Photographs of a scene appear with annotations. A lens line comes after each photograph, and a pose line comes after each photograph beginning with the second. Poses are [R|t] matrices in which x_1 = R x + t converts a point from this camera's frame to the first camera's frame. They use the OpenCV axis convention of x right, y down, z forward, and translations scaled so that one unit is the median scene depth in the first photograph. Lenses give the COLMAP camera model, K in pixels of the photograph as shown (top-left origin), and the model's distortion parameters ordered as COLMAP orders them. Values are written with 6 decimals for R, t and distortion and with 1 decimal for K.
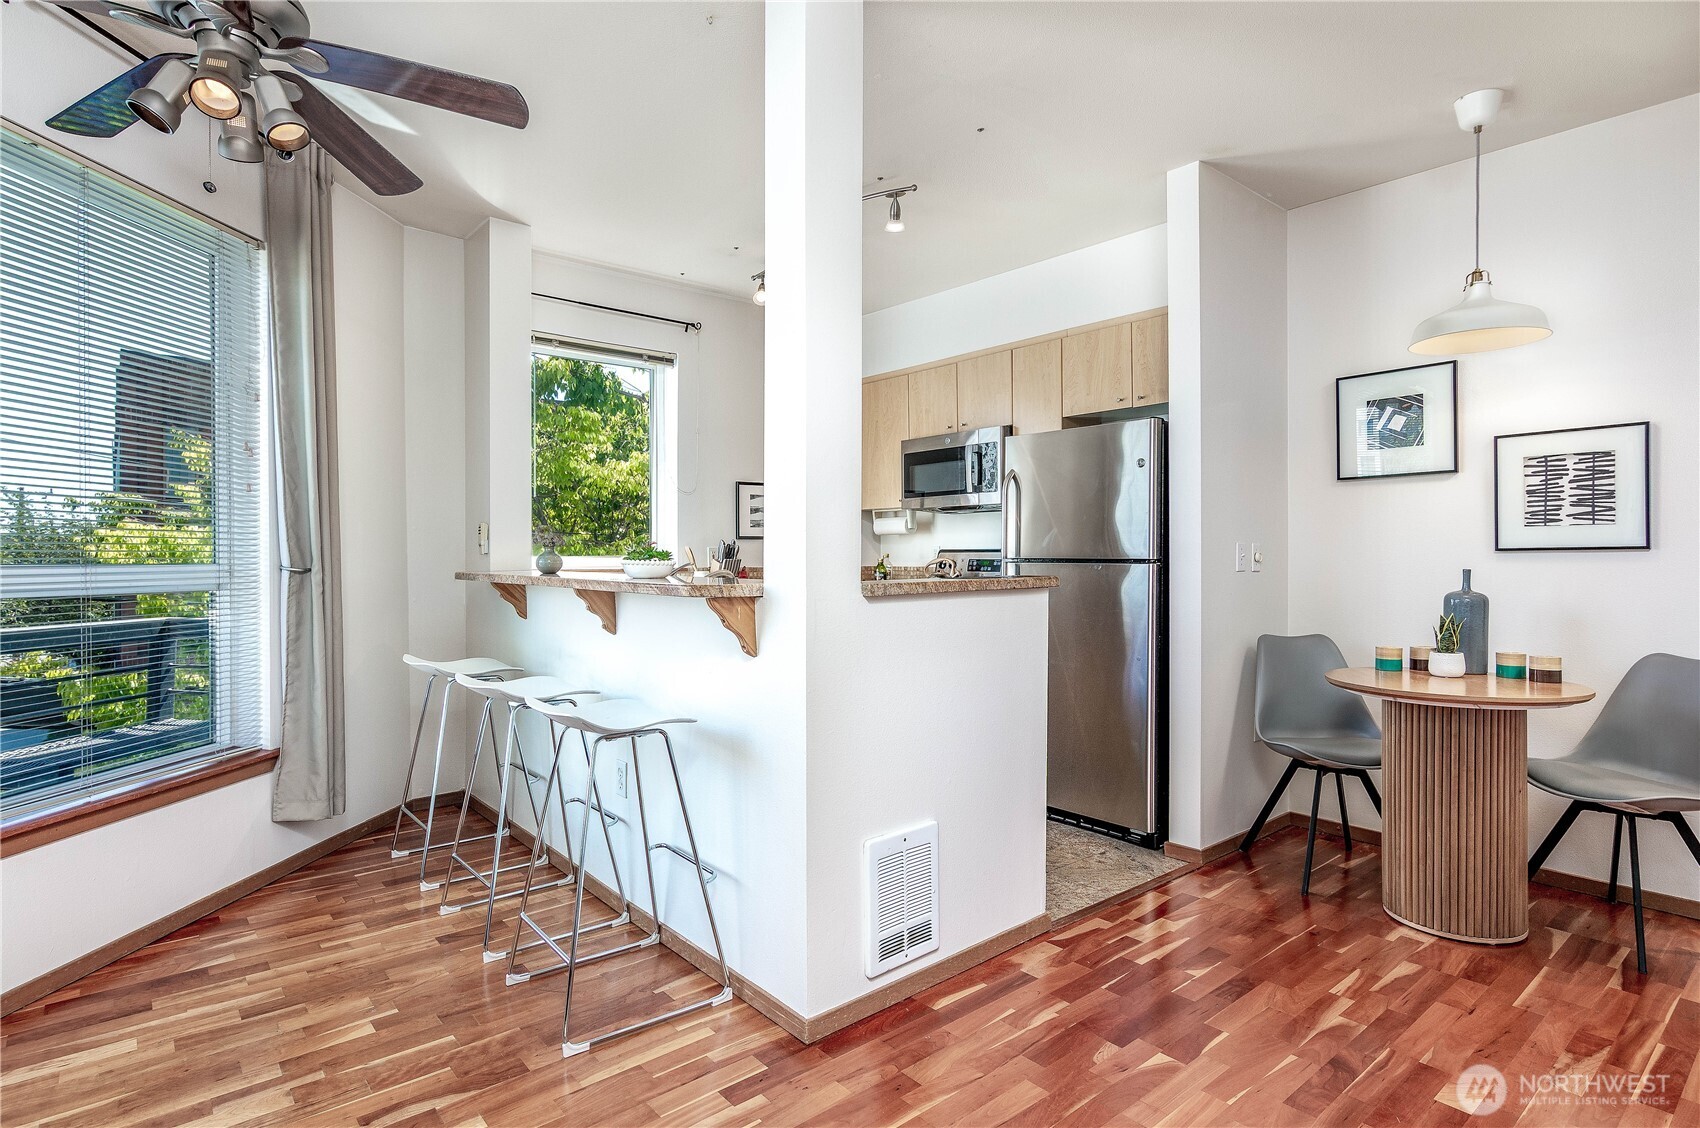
lens RADIAL K [[891.3, 0, 836.2], [0, 891.3, 555.4], [0, 0, 1]] dist [0.000862, -0.002745]
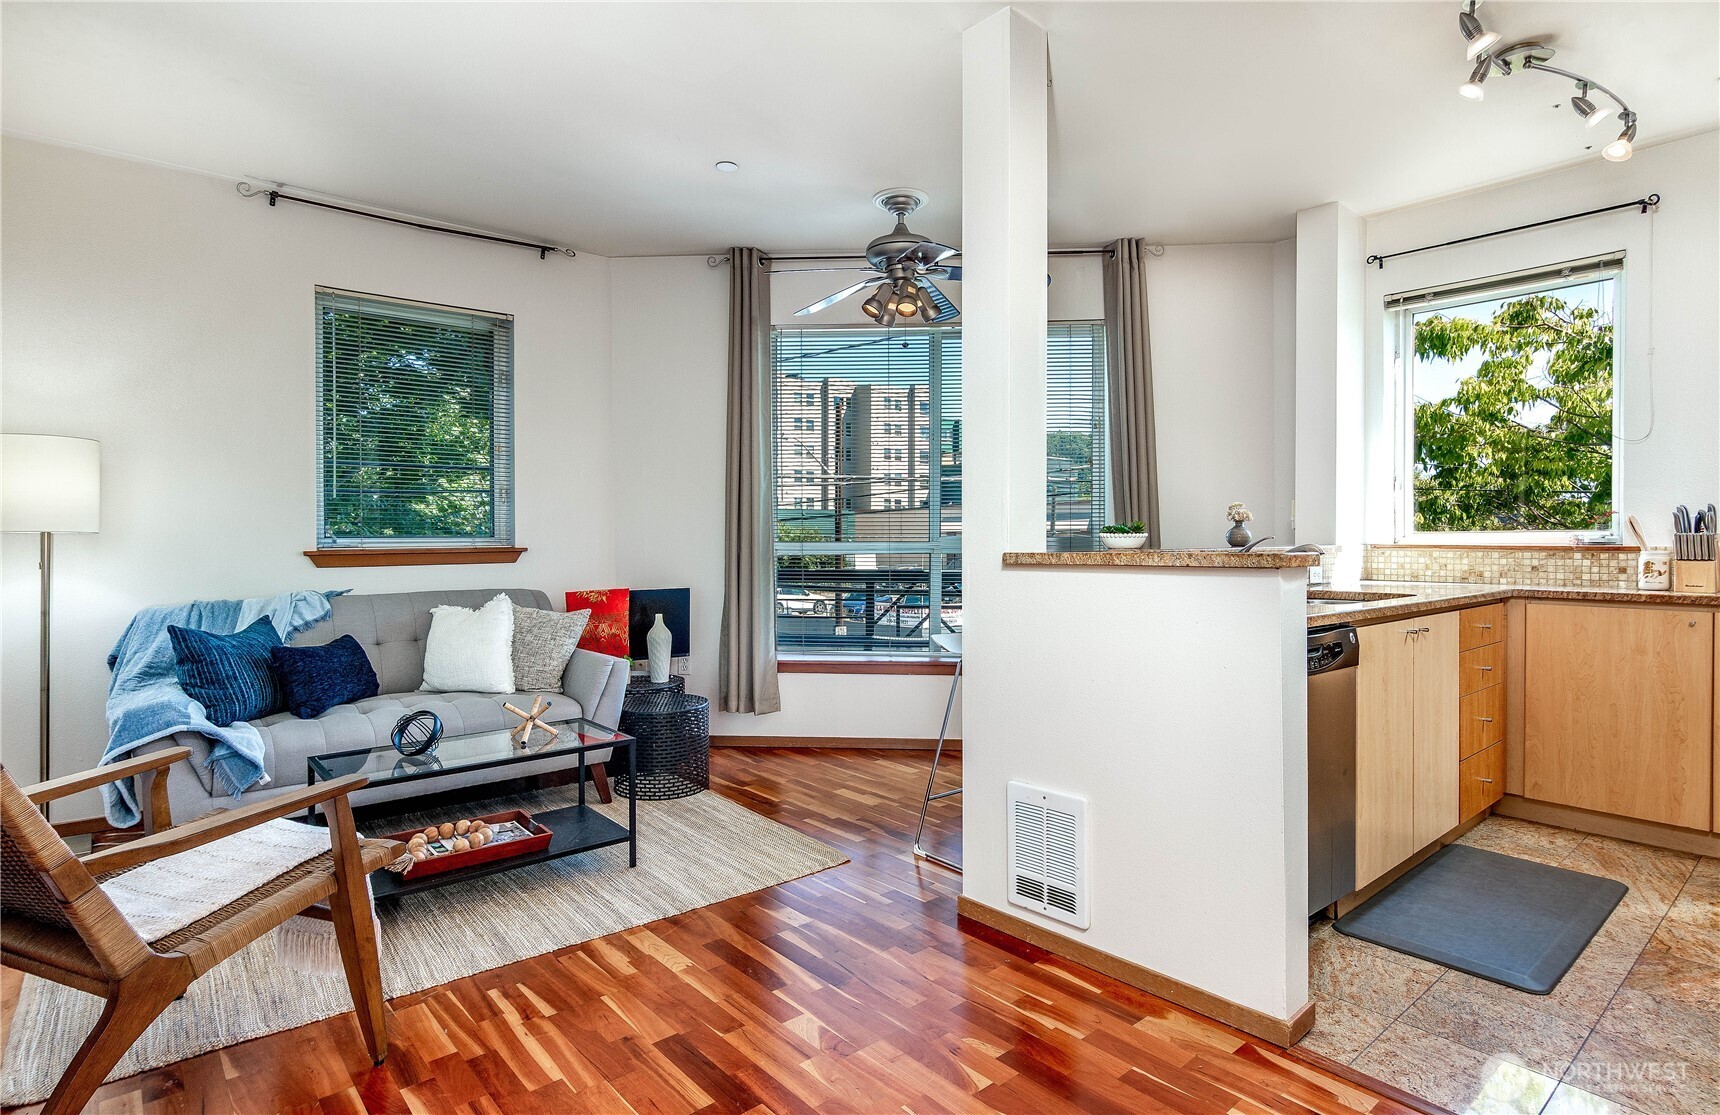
lens RADIAL K [[885.5, 0, 858.0], [0, 885.5, 546.1], [0, 0, 1]] dist [0.000399, 0.000325]
pose [[0.017261, 0.010097, -0.999800, 0.782548], [0.002502, 0.999945, 0.010142, 0.007854], [0.999848, -0.002677, 0.017235, 0.536601]]
